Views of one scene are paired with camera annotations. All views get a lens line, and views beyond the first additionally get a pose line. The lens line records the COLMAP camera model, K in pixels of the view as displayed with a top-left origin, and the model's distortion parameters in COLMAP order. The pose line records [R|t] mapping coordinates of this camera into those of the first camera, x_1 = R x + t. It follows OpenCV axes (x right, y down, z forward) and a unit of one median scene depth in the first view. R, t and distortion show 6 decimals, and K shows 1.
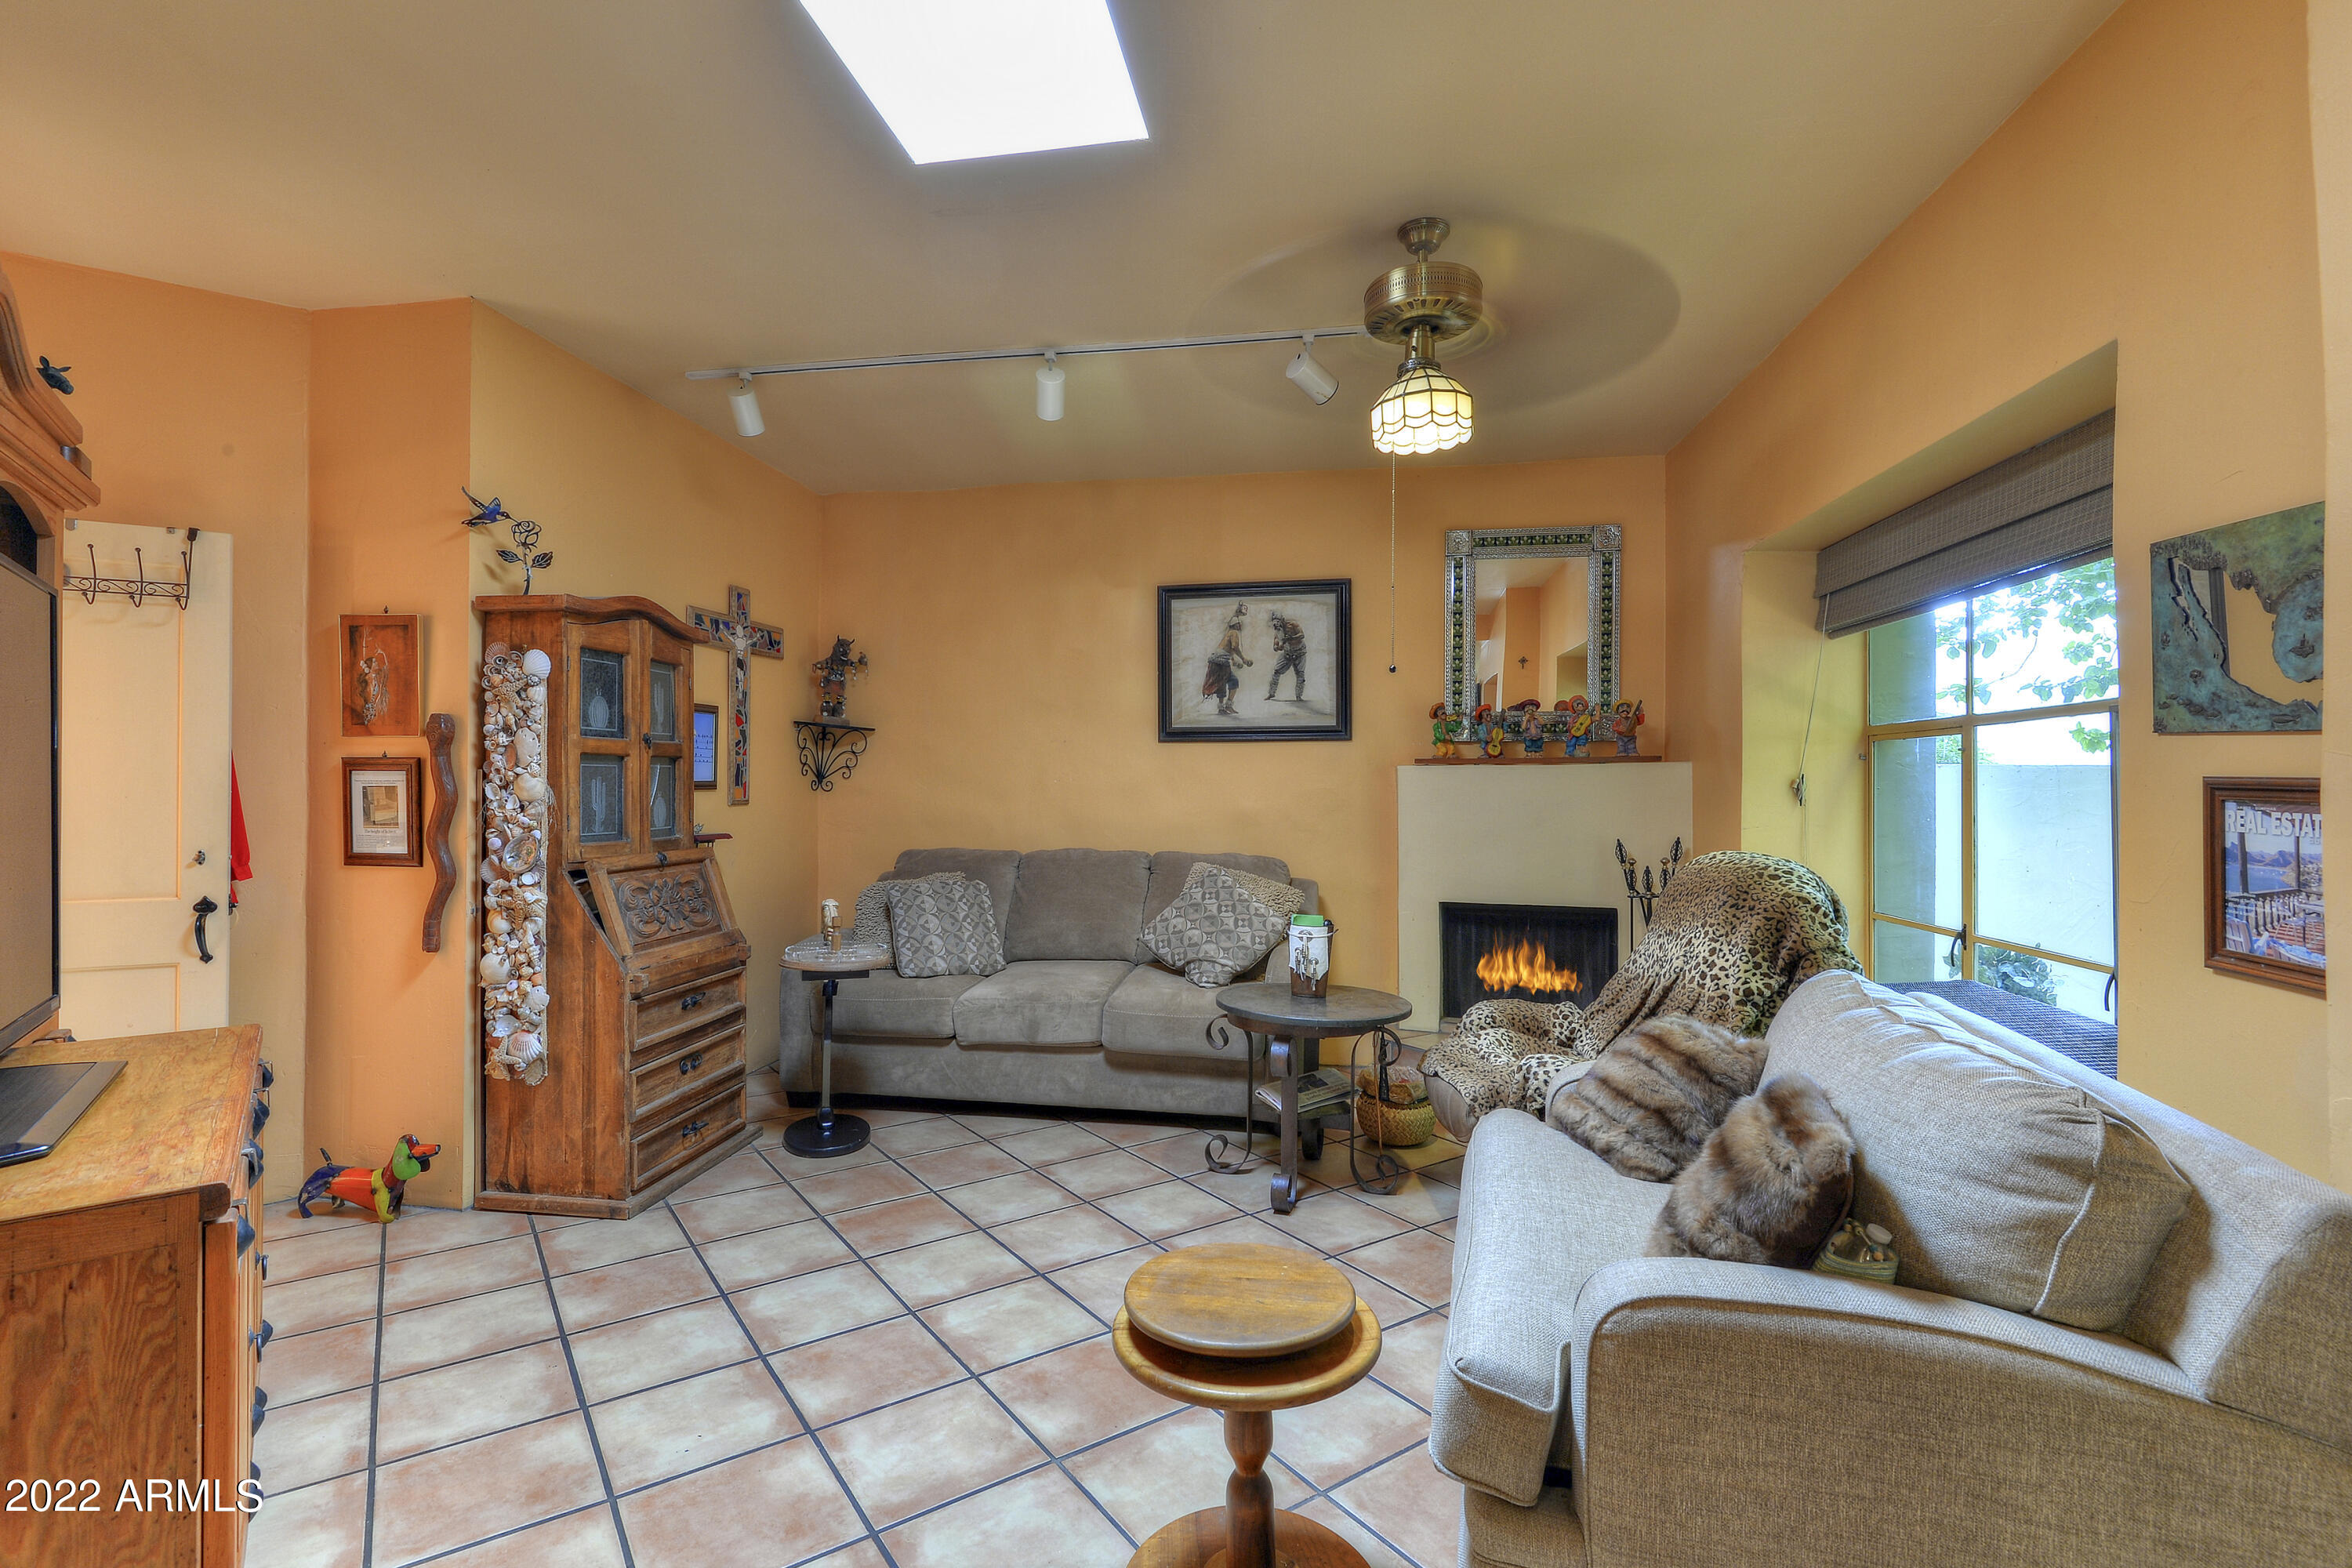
lens RADIAL K [[1075.7, 0, 1166.3], [0, 1075.7, 783.5], [0, 0, 1]] dist [0.002195, -0.002656]
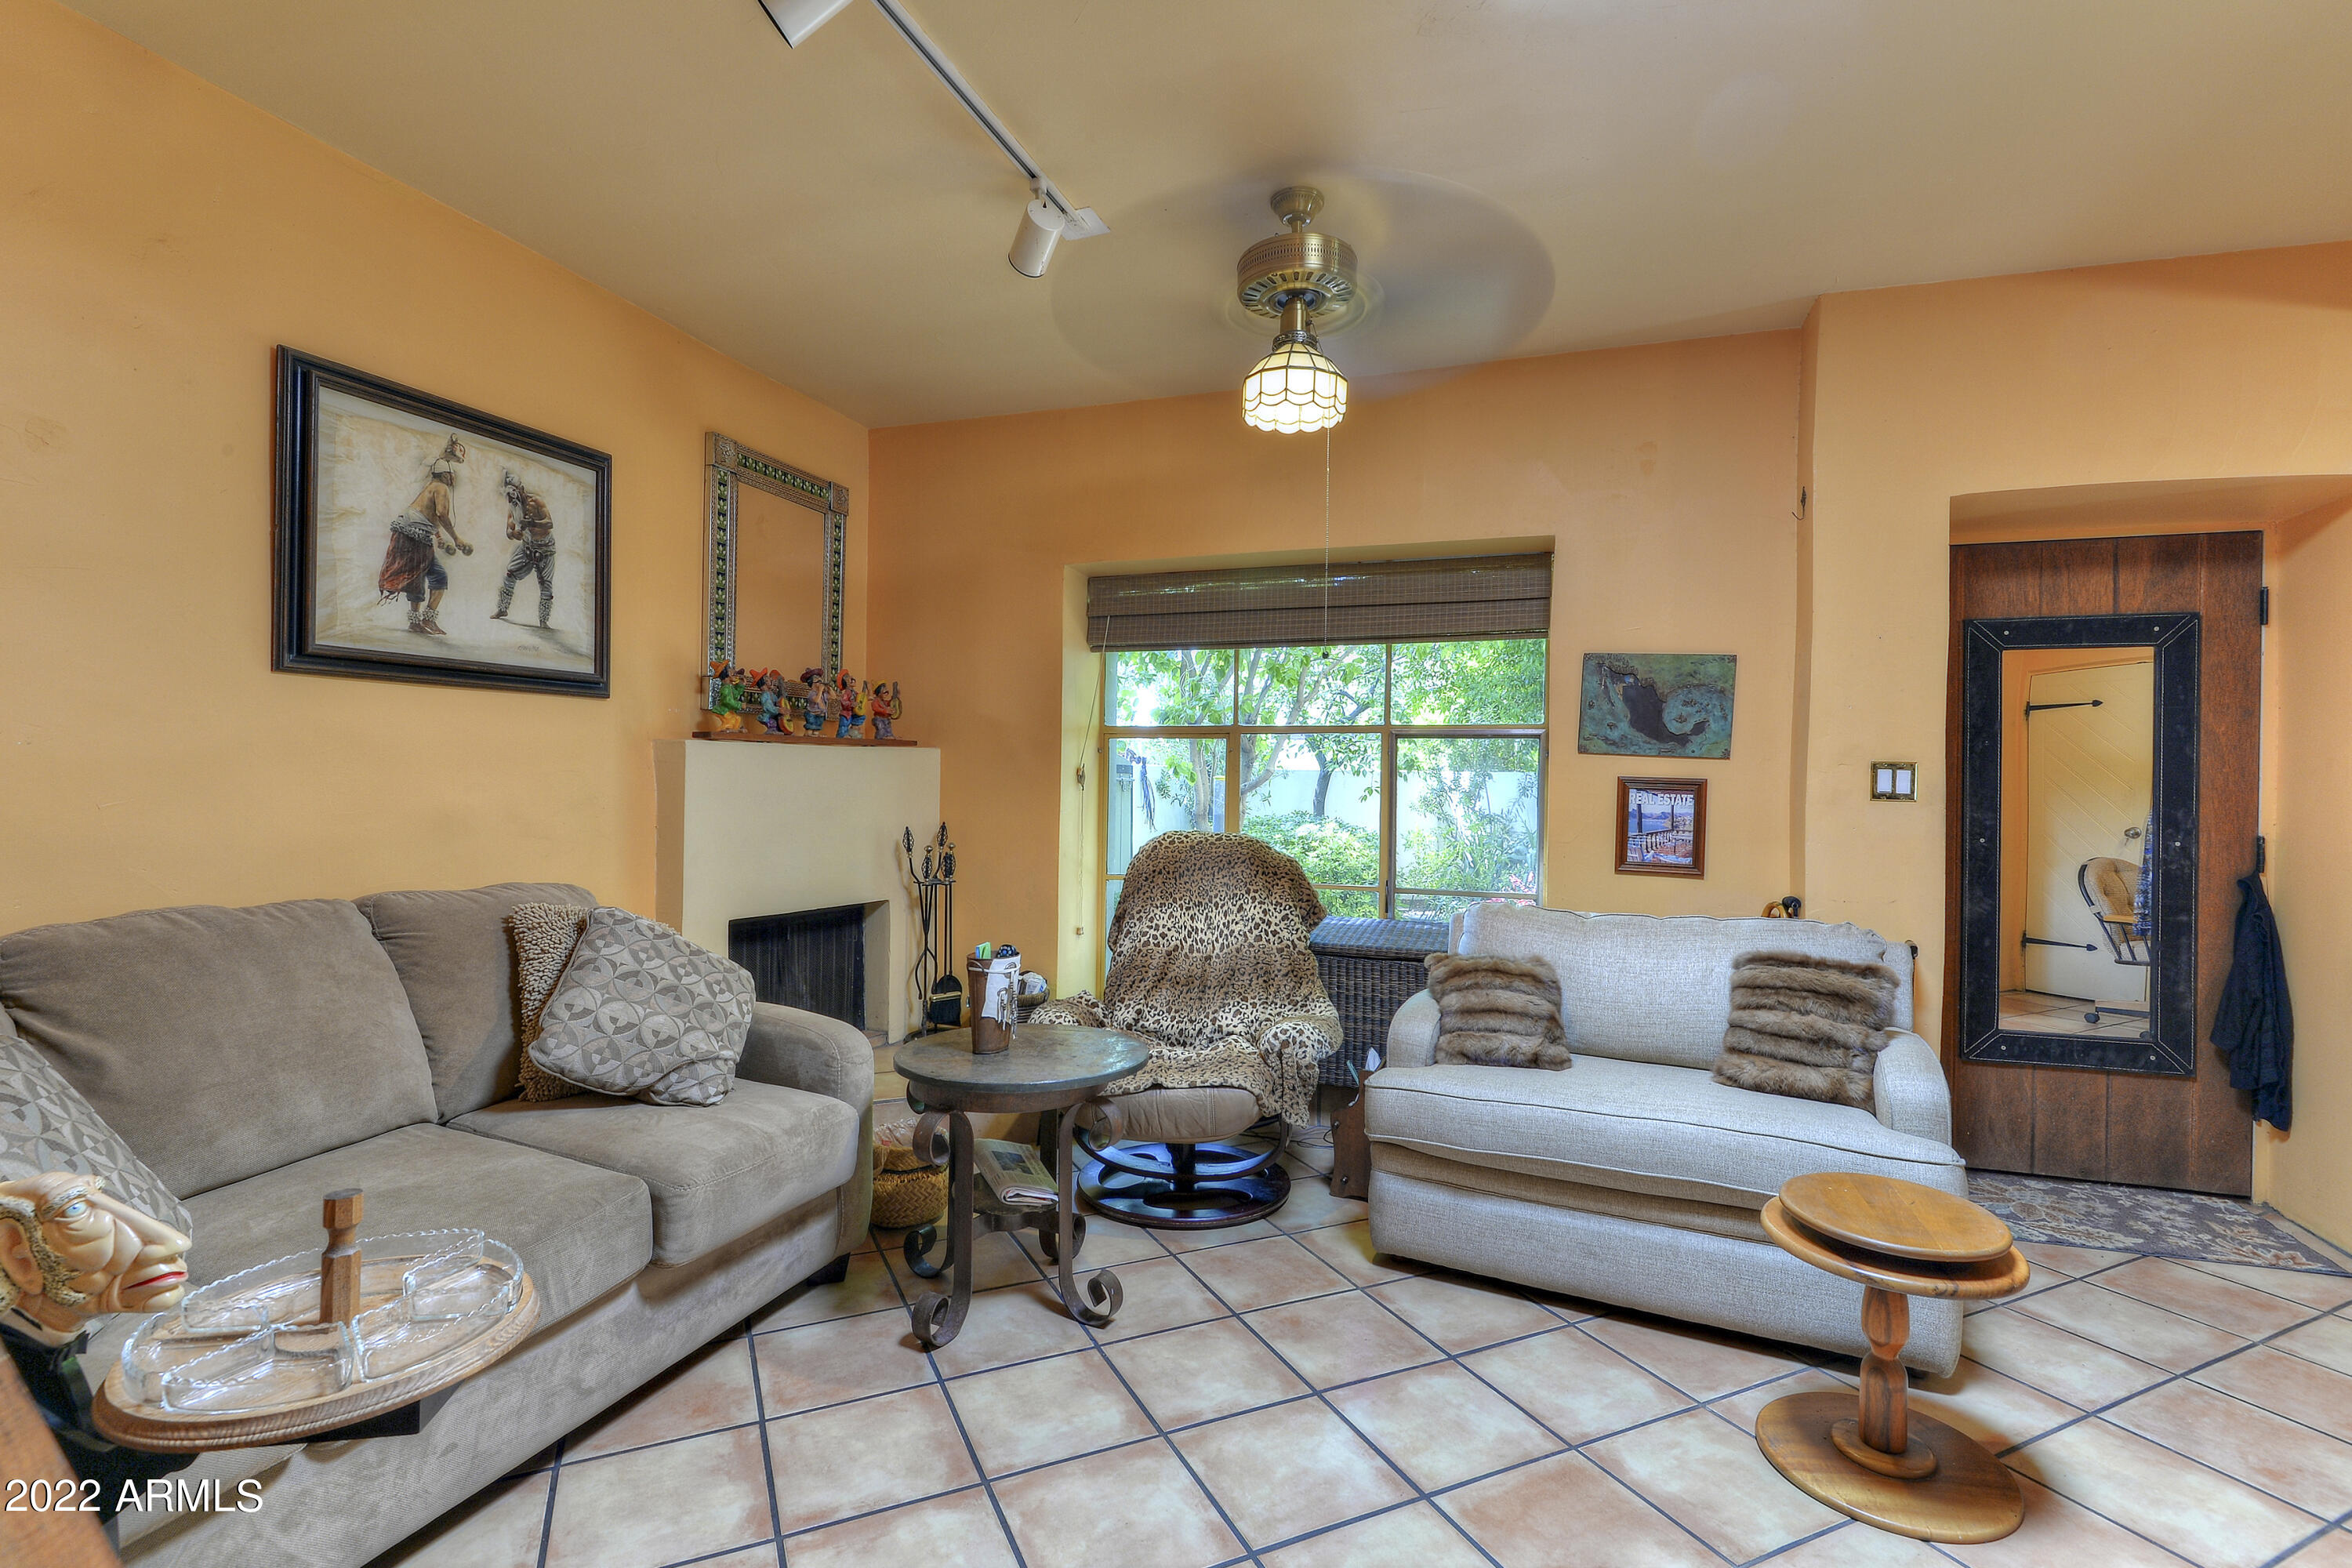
lens RADIAL K [[1075.7, 0, 1161.6], [0, 1075.7, 782.5], [0, 0, 1]] dist [0.002195, -0.002656]
pose [[0.180099, -0.005467, 0.983633, -0.422639], [-0.016541, 0.999826, 0.008586, 0.000683], [-0.983509, -0.017816, 0.179977, 0.539362]]
